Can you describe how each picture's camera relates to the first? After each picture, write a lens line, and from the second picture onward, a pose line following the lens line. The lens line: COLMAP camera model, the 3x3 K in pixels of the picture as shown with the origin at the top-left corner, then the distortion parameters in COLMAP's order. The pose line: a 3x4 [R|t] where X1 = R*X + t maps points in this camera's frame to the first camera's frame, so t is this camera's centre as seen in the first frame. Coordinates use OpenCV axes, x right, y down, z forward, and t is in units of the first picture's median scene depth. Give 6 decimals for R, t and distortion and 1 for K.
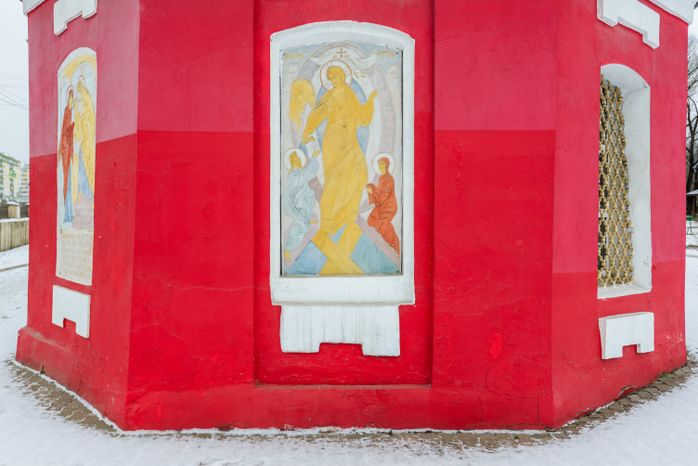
lens RADIAL K [[586.5, 0, 348.4], [0, 586.5, 230.7], [0, 0, 1]] dist [-0.005449, -0.000904]
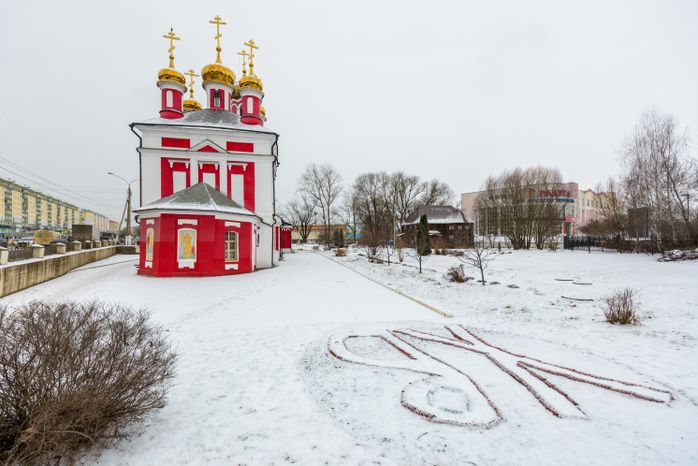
lens RADIAL K [[352.8, 0, 351.5], [0, 352.8, 230.9], [0, 0, 1]] dist [-0.004635, -0.000519]
pose [[0.980951, 0.004390, 0.194205, 1.271284], [0.001340, 0.999568, -0.029366, -0.163324], [-0.194250, 0.029066, 0.980521, -4.229836]]
